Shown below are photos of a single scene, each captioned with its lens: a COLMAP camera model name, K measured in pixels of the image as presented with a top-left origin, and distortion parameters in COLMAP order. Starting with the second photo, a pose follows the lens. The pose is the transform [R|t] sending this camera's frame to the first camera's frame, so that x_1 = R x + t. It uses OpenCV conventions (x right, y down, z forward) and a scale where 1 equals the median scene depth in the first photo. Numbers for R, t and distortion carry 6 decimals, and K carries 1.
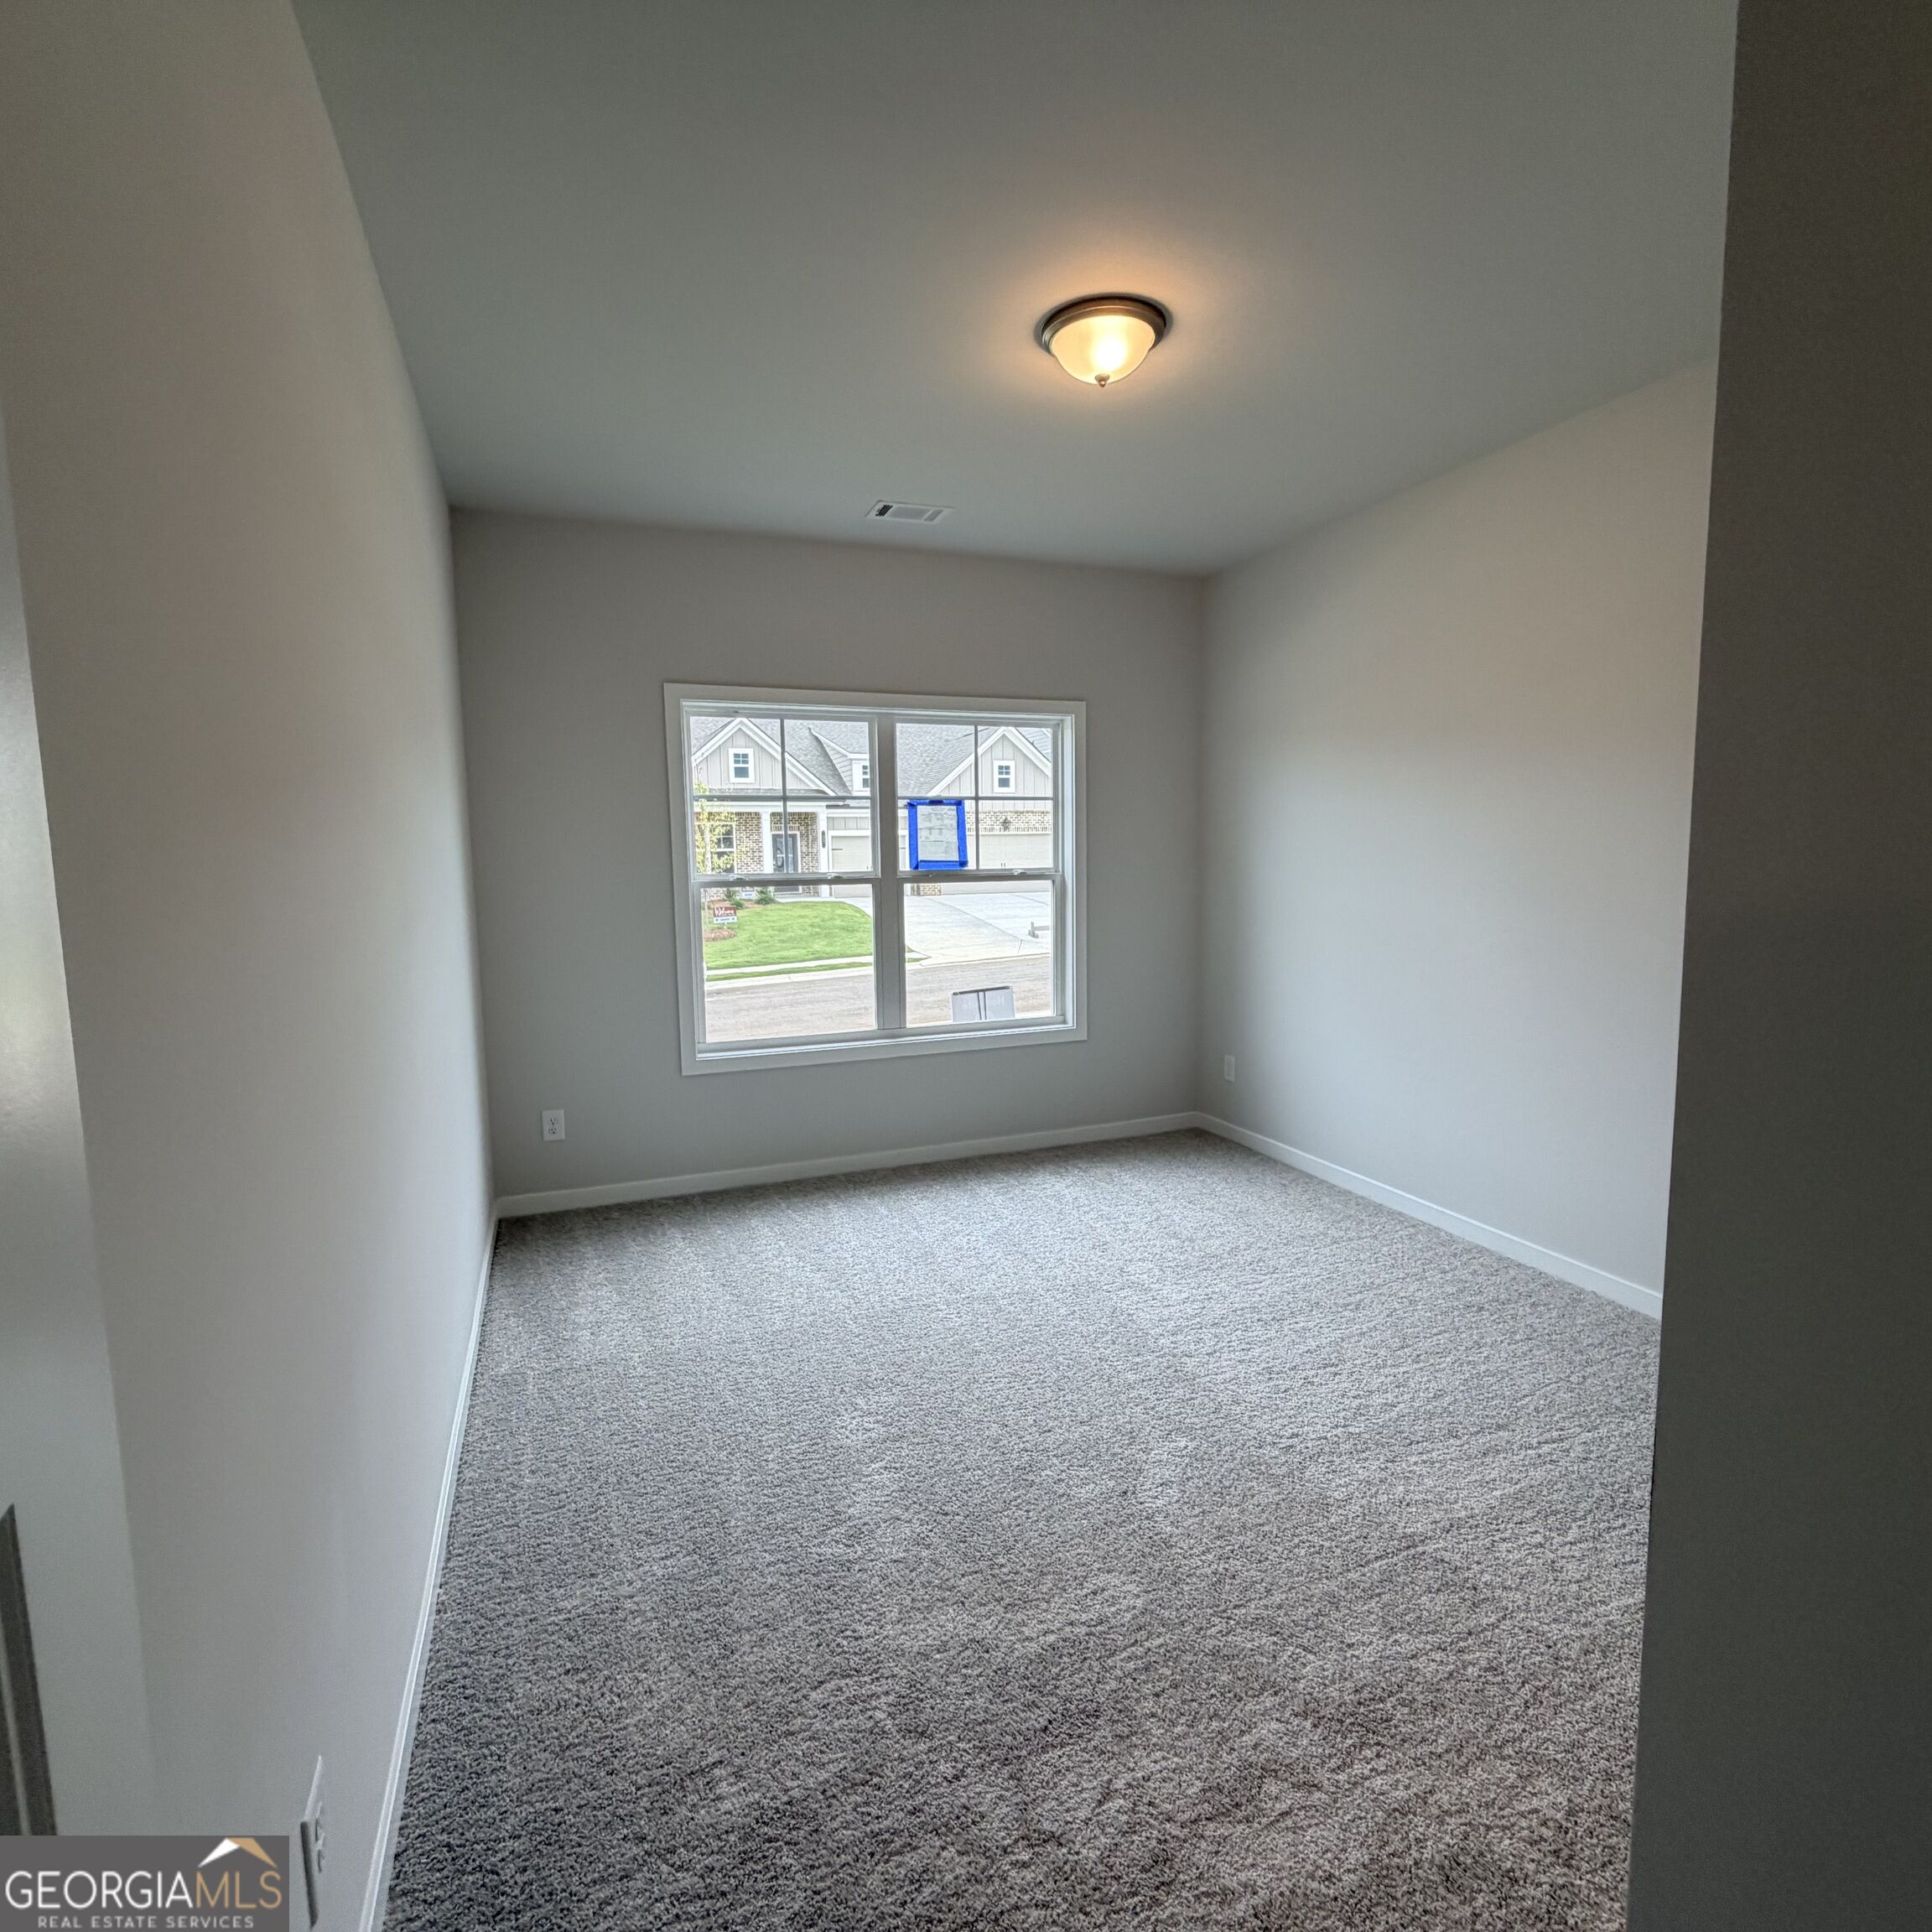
lens RADIAL K [[1027.9, 0, 958.0], [0, 1027.9, 968.0], [0, 0, 1]] dist [0.000135, 0.000056]
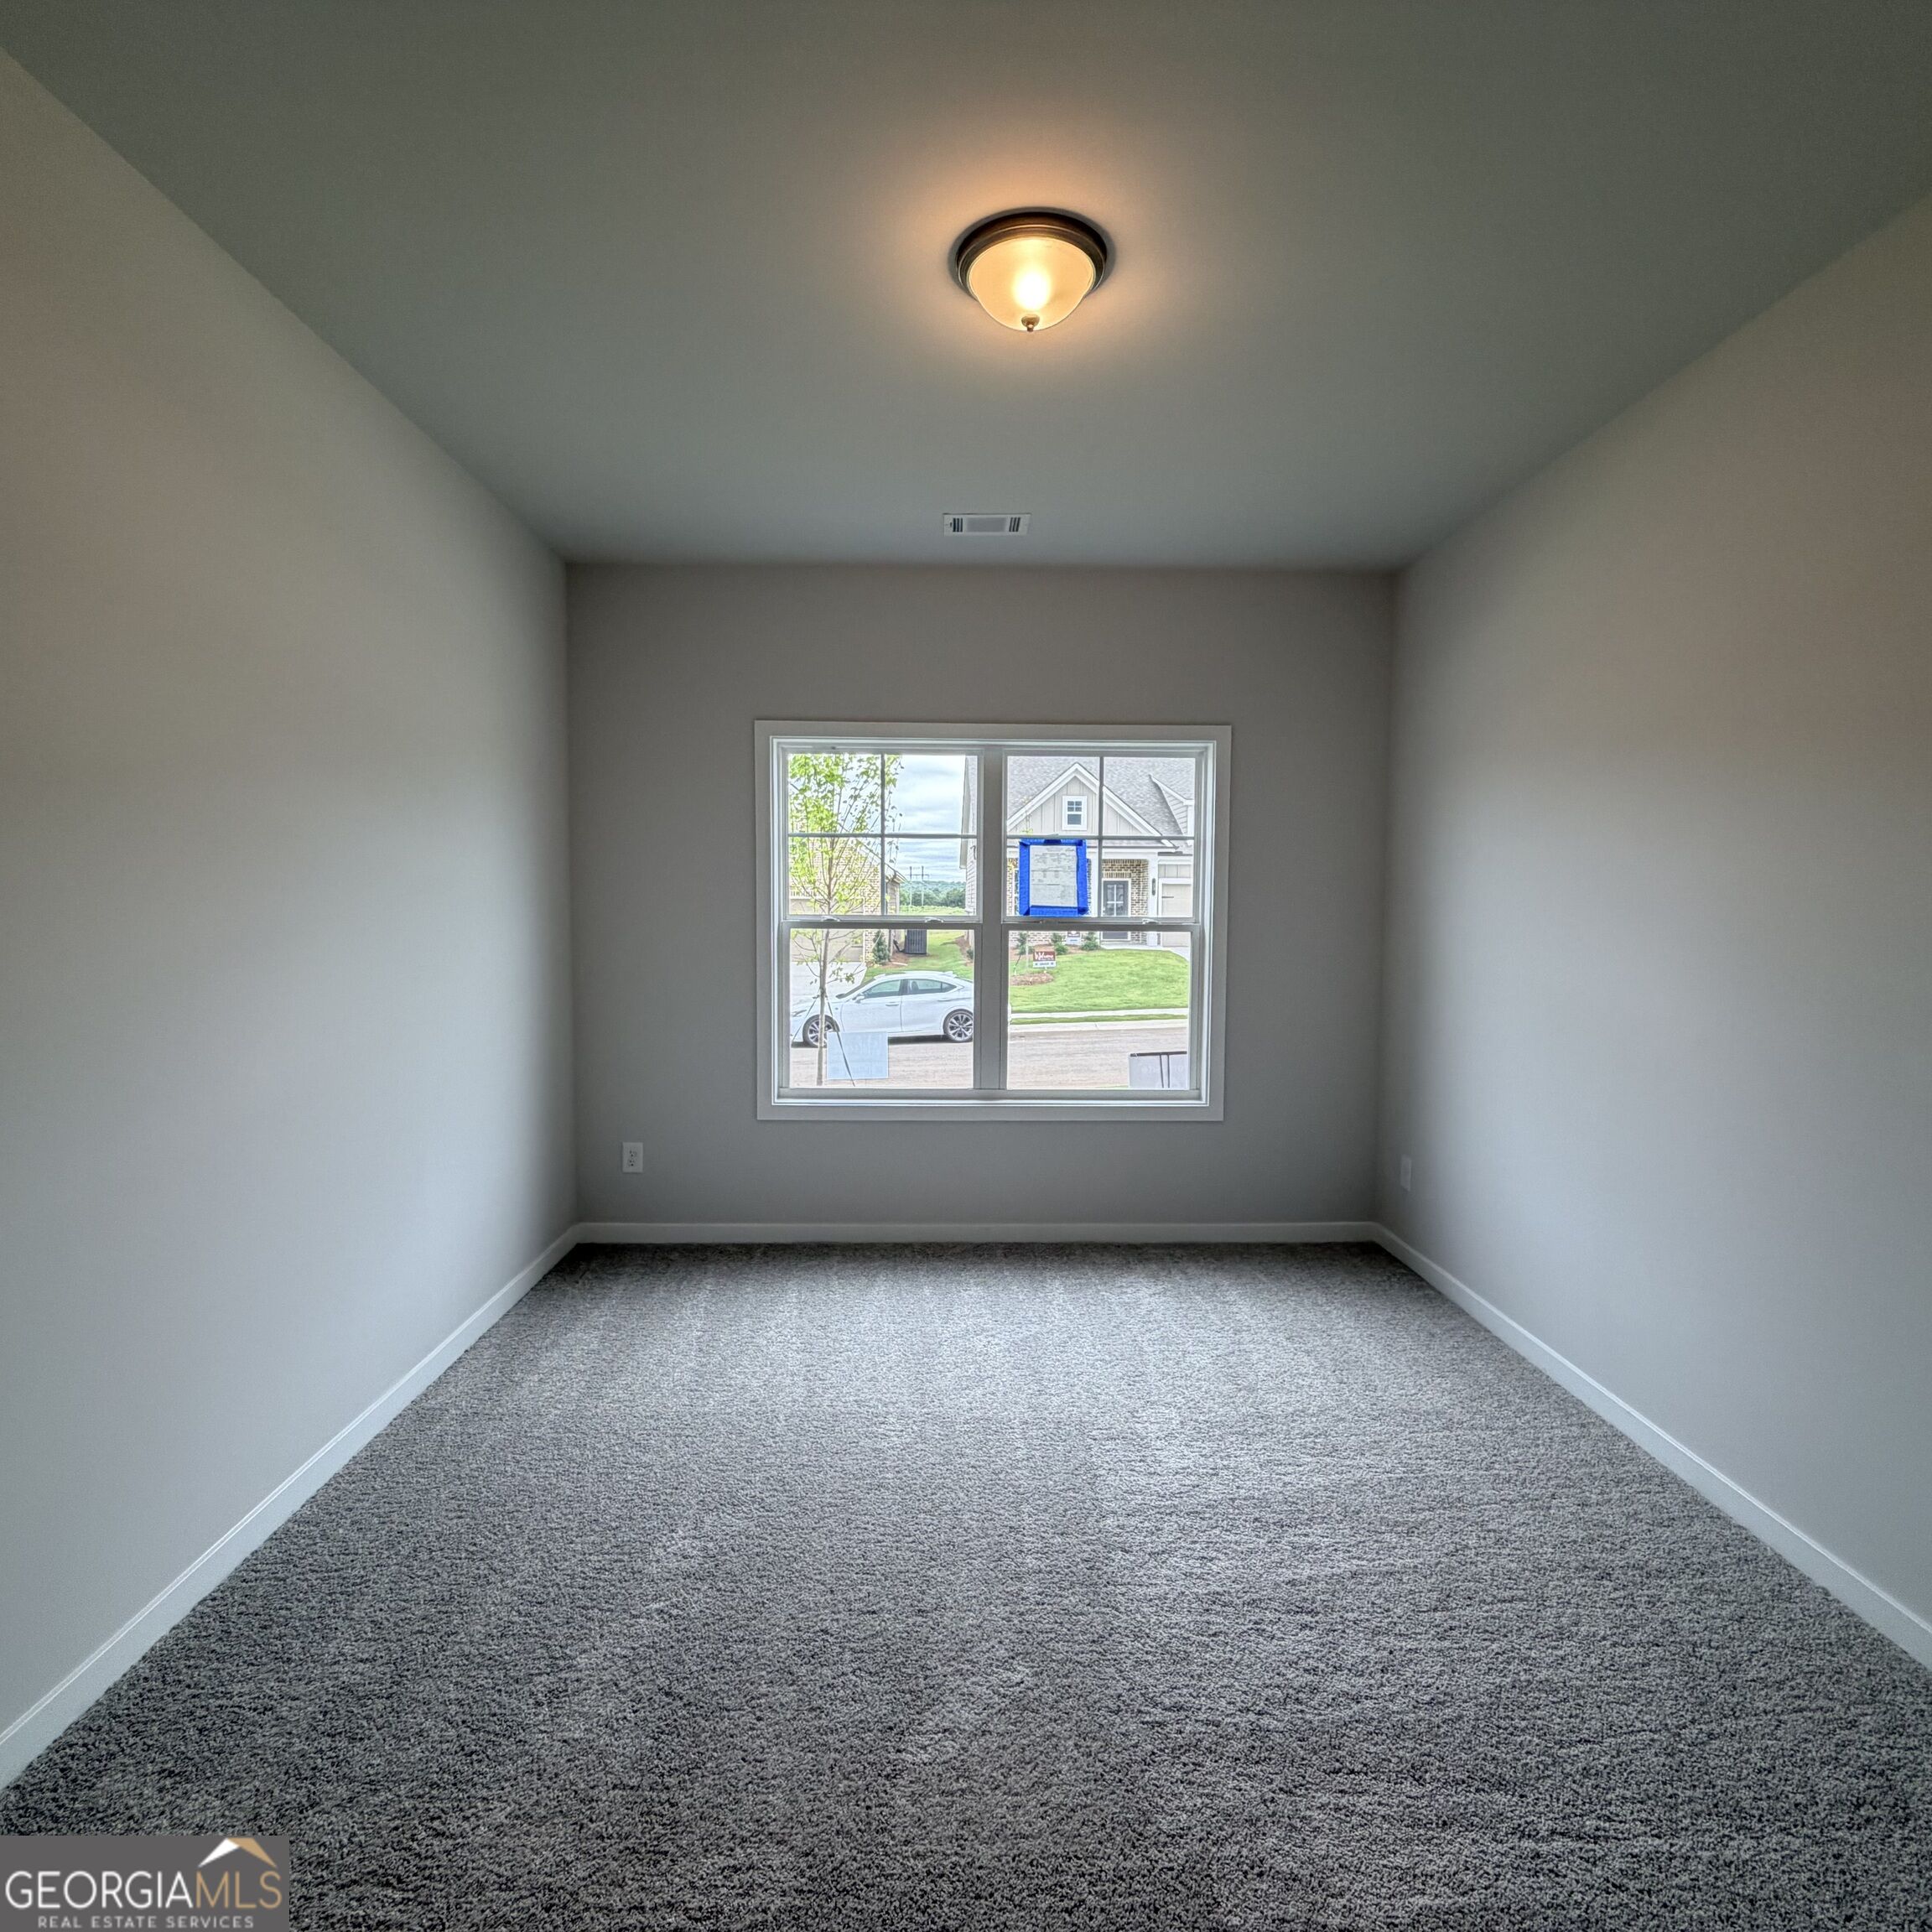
lens RADIAL K [[1027.9, 0, 964.7], [0, 1027.9, 965.8], [0, 0, 1]] dist [0.000135, 0.000056]
pose [[0.940066, 0.042419, -0.338344, 0.224212], [-0.058667, 0.997557, -0.037937, -0.014212], [0.335908, 0.055512, 0.940257, 0.135221]]
